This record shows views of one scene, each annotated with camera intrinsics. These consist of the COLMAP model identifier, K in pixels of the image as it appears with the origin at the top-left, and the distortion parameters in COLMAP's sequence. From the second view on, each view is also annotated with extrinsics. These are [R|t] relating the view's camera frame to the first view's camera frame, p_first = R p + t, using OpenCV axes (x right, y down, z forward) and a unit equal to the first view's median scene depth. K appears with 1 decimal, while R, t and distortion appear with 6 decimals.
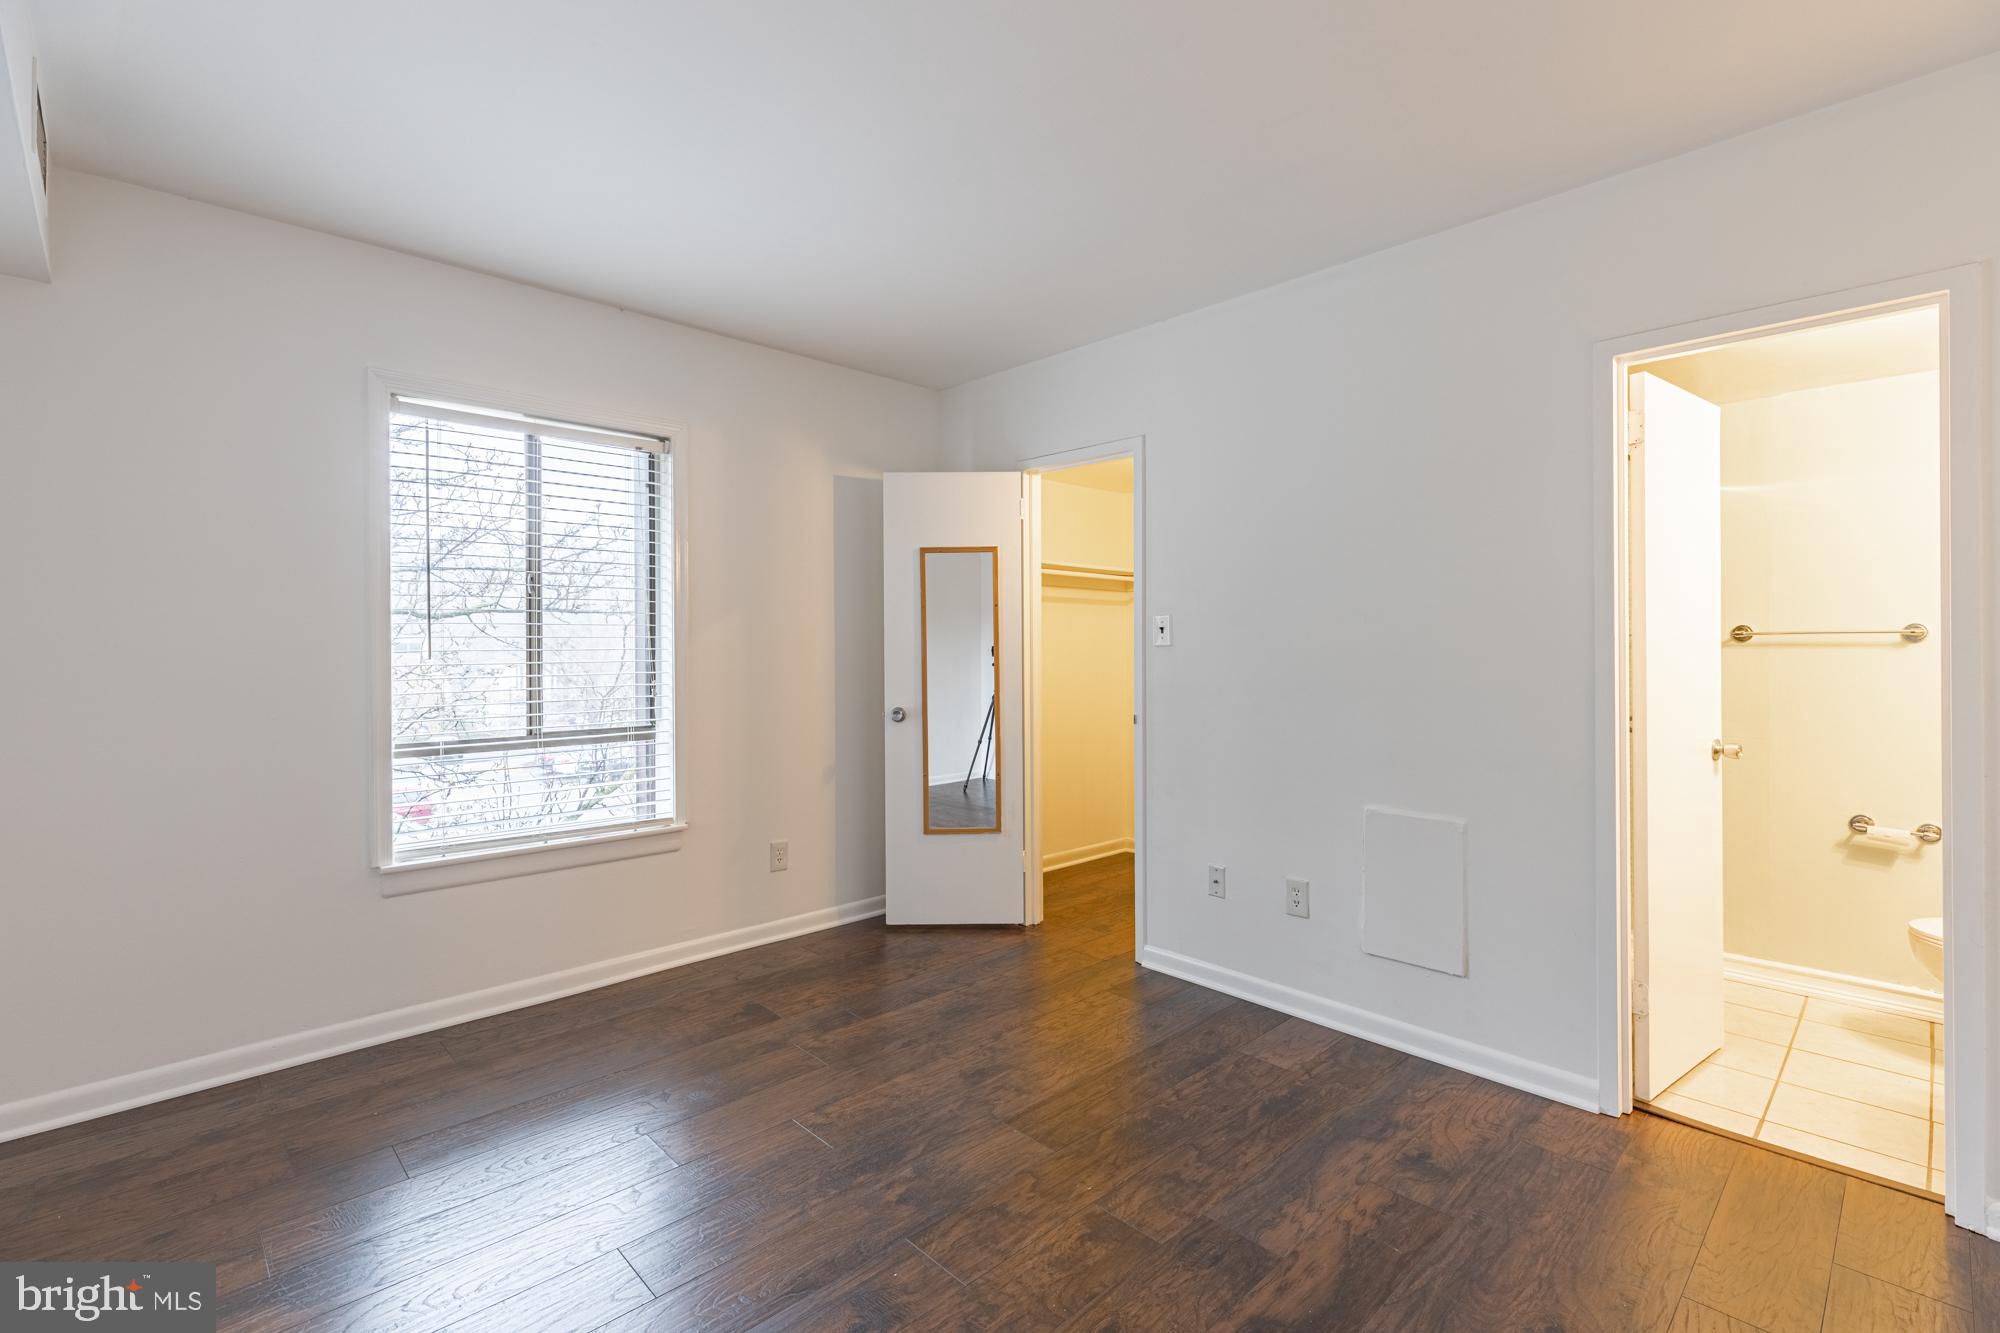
lens RADIAL K [[909.3, 0, 987.8], [0, 909.3, 651.6], [0, 0, 1]] dist [0.018827, 0.000406]
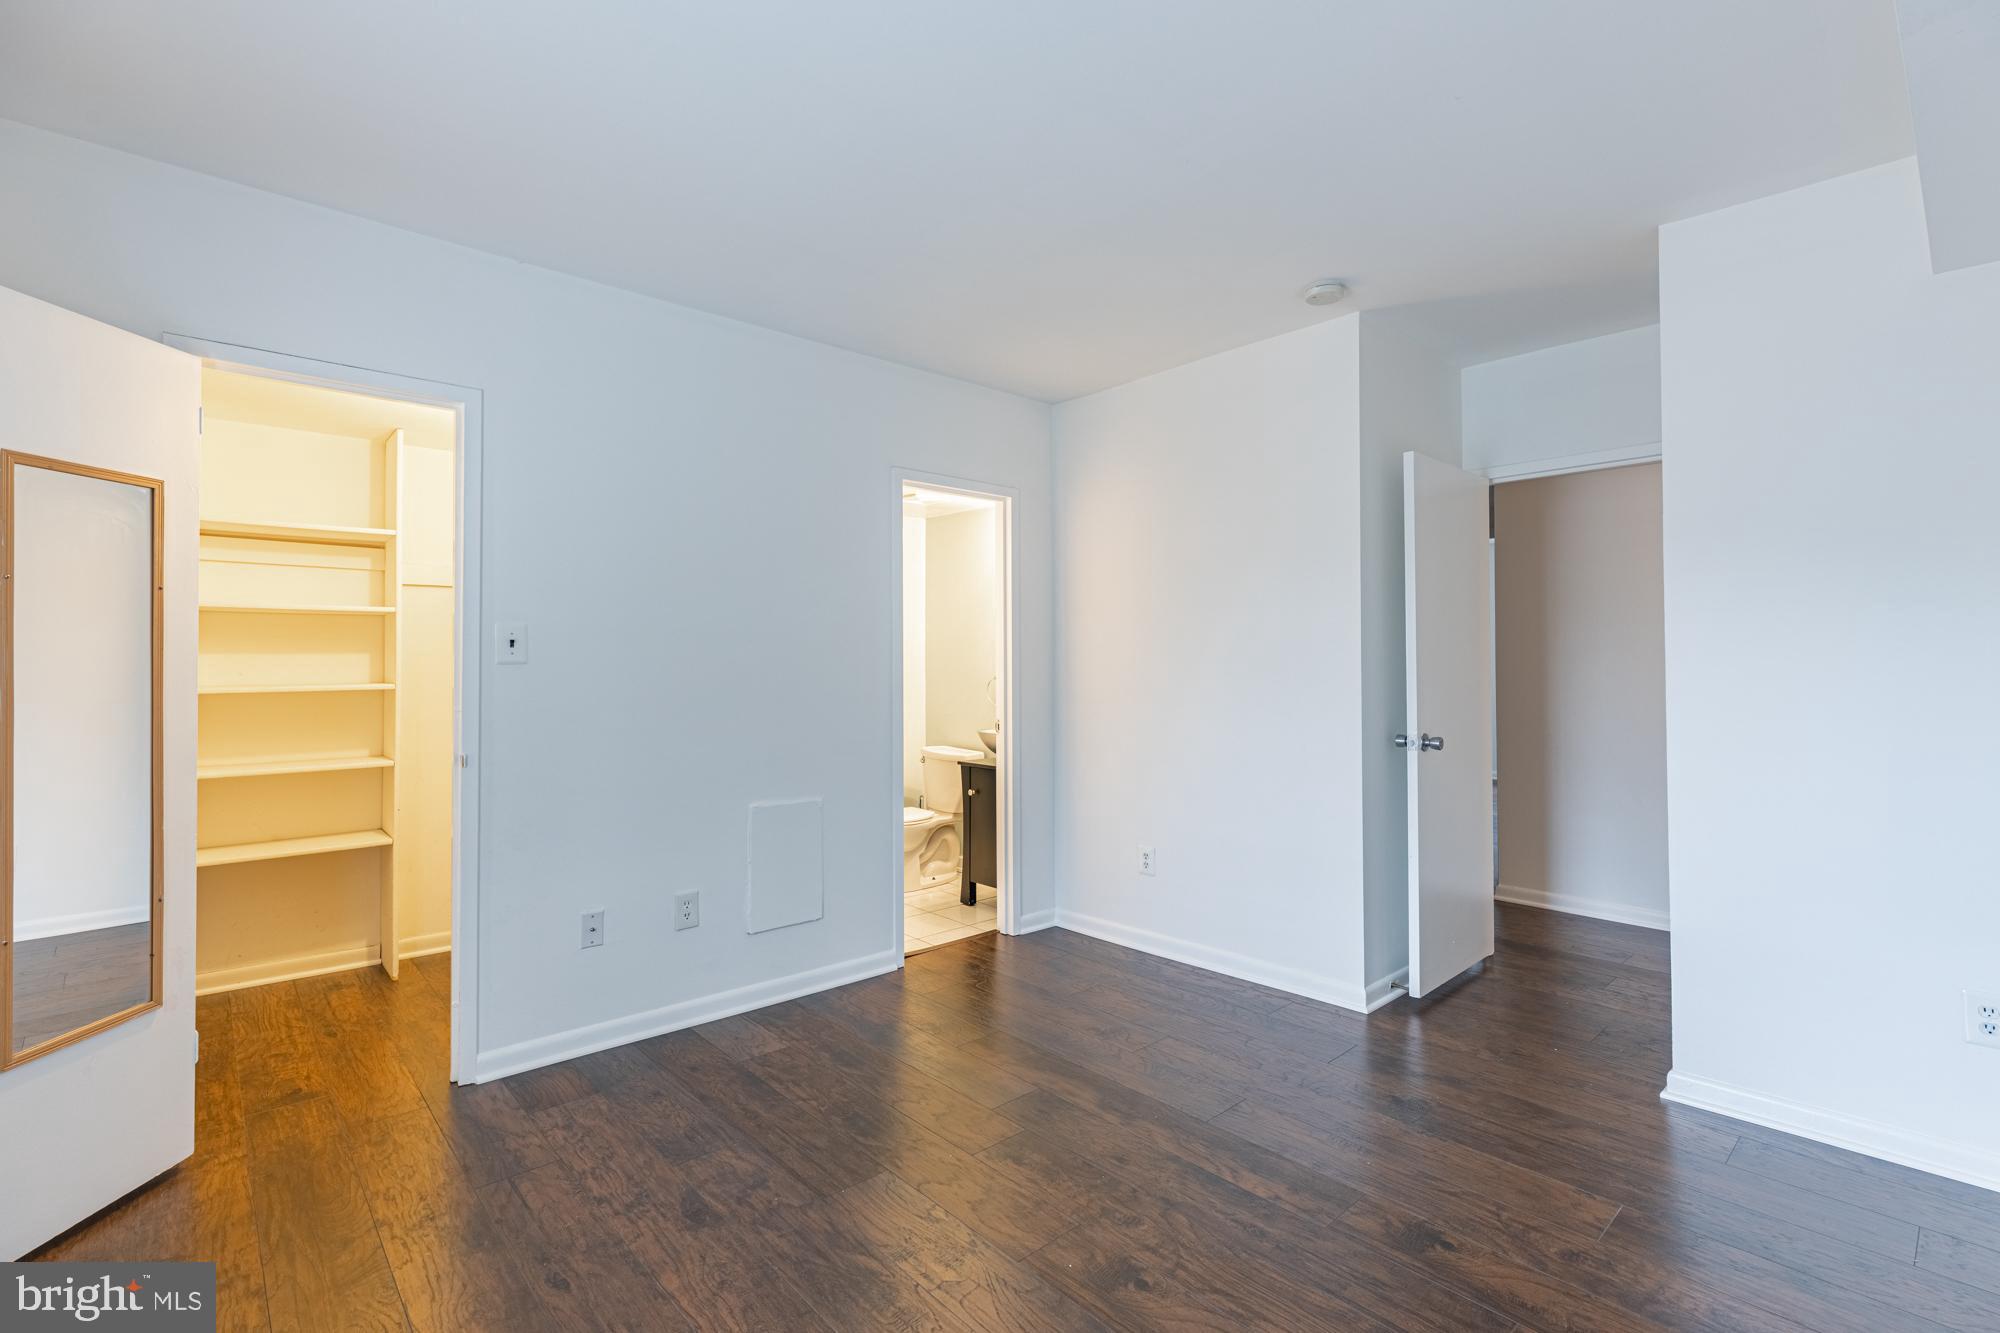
lens RADIAL K [[909.3, 0, 1012.1], [0, 909.3, 656.1], [0, 0, 1]] dist [0.018827, 0.000406]
pose [[0.015318, 0.012281, 0.999807, -0.737221], [0.005184, 0.999910, -0.012361, -0.000735], [-0.999869, 0.005372, 0.015252, 0.670358]]
